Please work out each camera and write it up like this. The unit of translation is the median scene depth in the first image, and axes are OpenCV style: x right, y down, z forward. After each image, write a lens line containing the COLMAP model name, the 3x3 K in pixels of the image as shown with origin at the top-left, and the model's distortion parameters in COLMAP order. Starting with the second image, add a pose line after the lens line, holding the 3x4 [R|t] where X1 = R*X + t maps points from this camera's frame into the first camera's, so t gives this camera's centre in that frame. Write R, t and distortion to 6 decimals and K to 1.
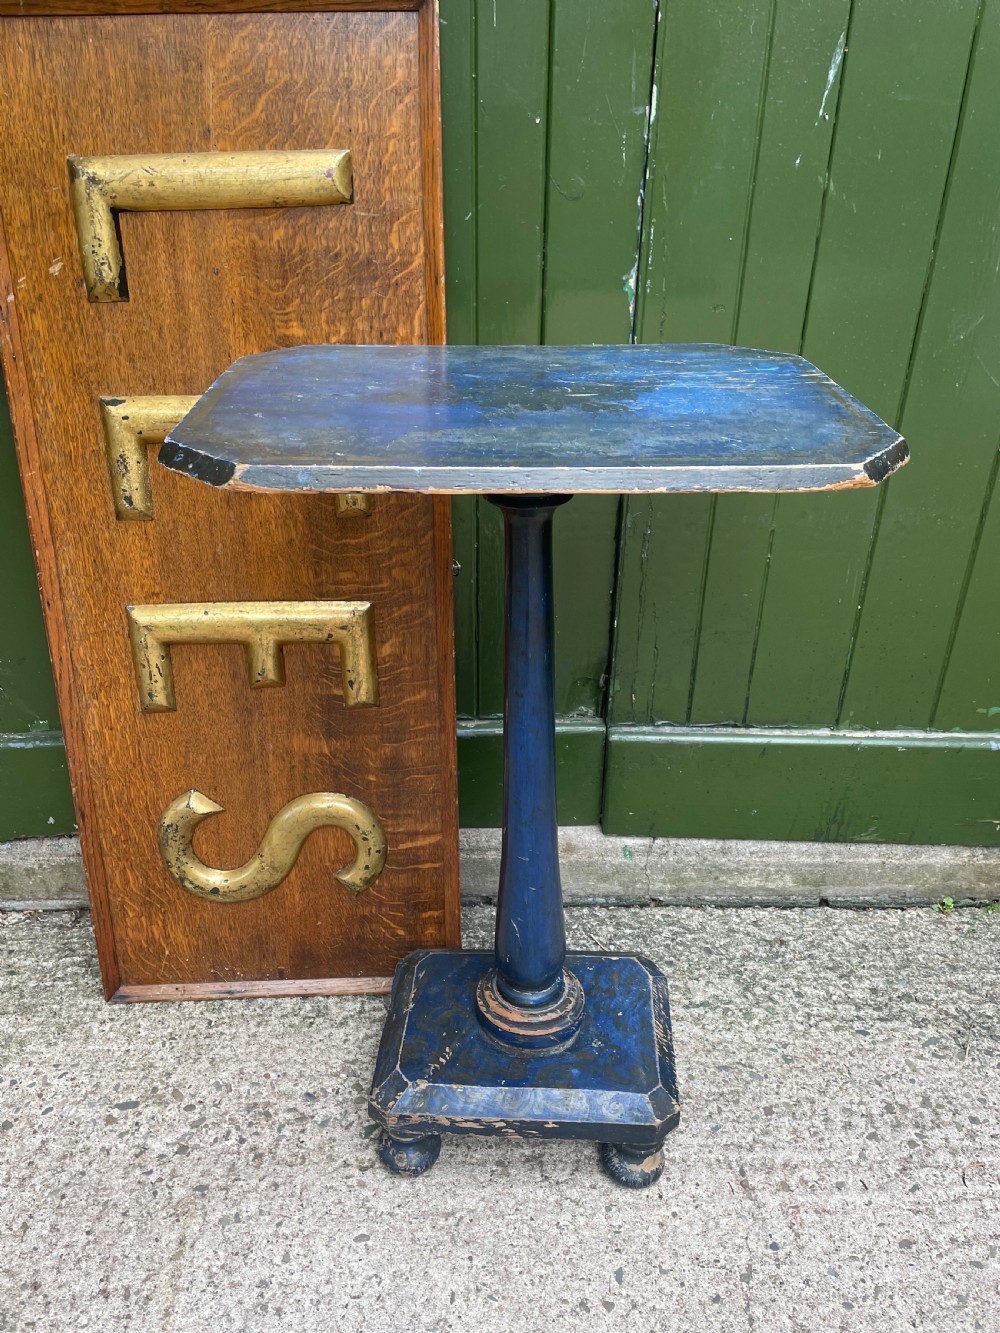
lens RADIAL K [[1019.3, 0, 495.2], [0, 1019.3, 660.4], [0, 0, 1]] dist [0.079687, -0.114764]
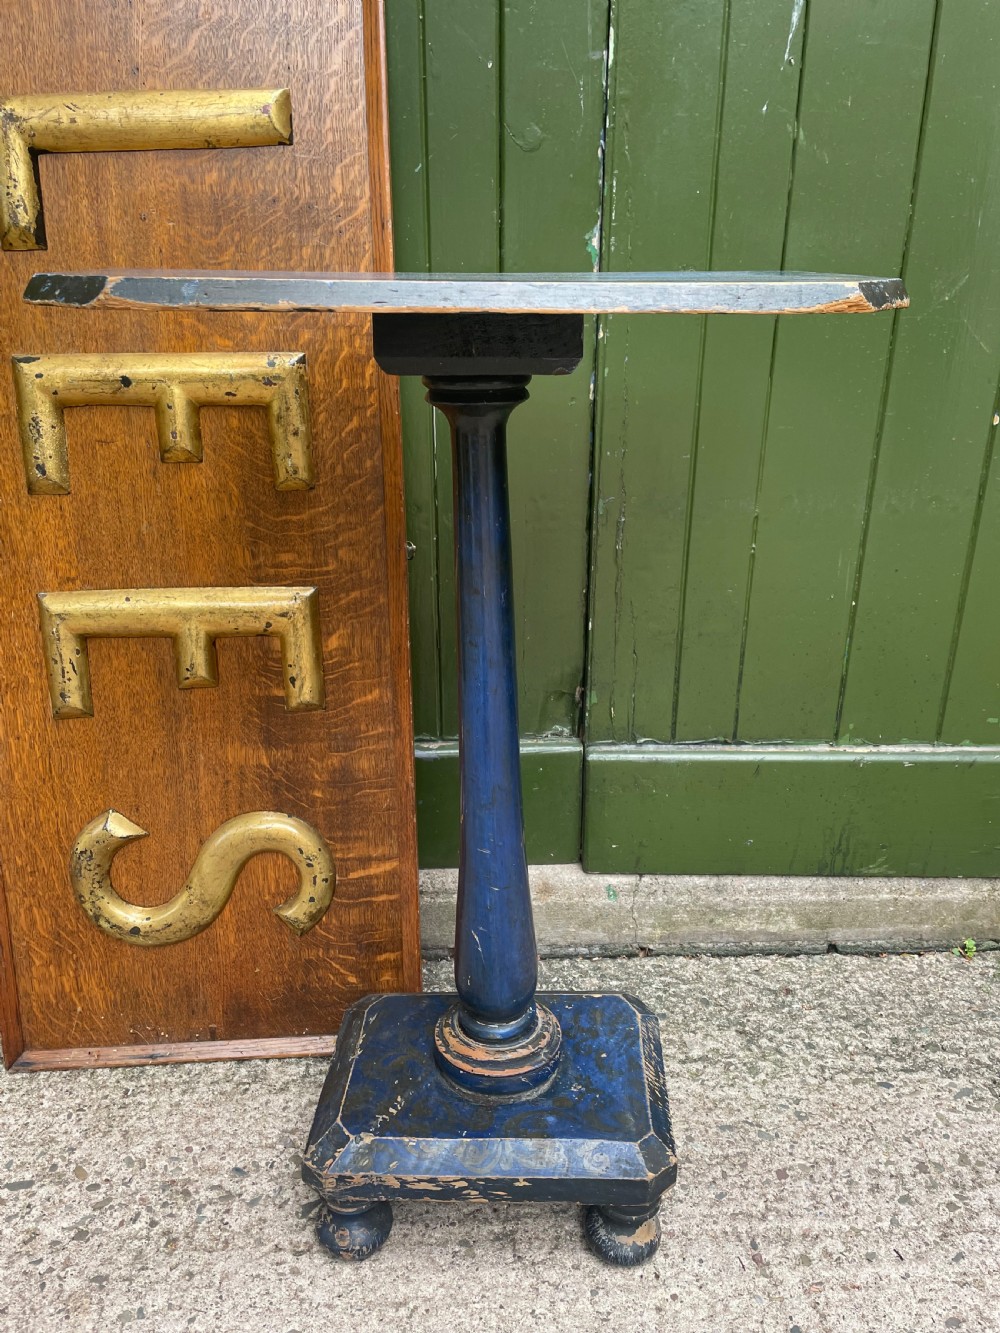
lens RADIAL K [[1019.3, 0, 509.6], [0, 1019.3, 672.0], [0, 0, 1]] dist [0.079687, -0.114764]
pose [[0.999617, -0.012634, 0.024615, 0.026243], [0.015543, 0.992427, -0.121847, 0.130724], [-0.022889, 0.122183, 0.992244, 0.115677]]
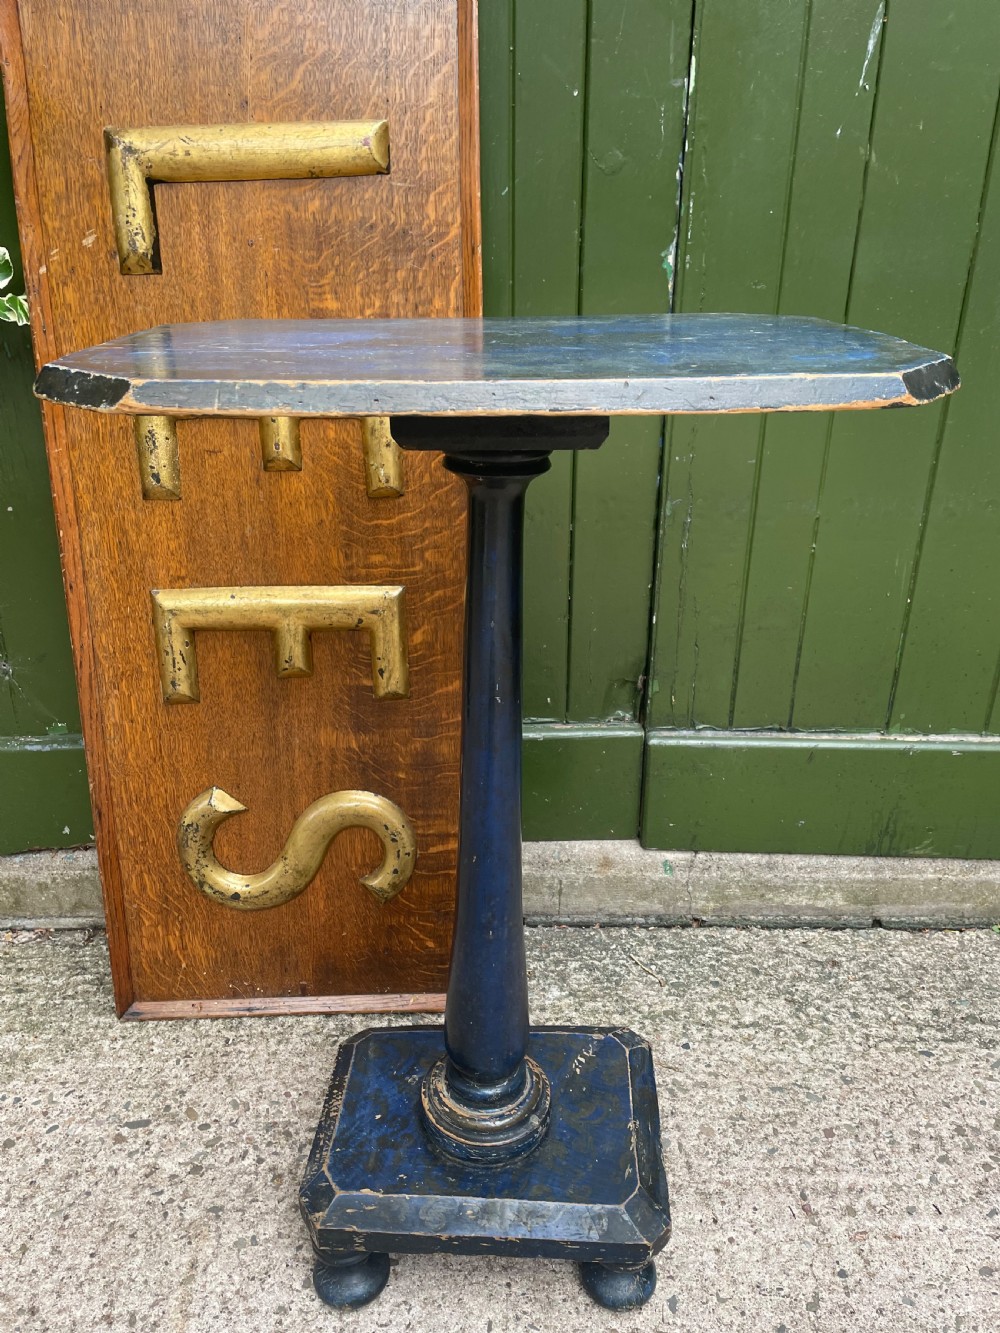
lens RADIAL K [[1019.3, 0, 502.0], [0, 1019.3, 668.3], [0, 0, 1]] dist [0.079687, -0.114764]
pose [[0.999923, -0.001116, -0.012337, -0.016147], [0.000161, 0.997019, -0.077154, 0.096147], [0.012386, 0.077146, 0.996943, 0.044674]]
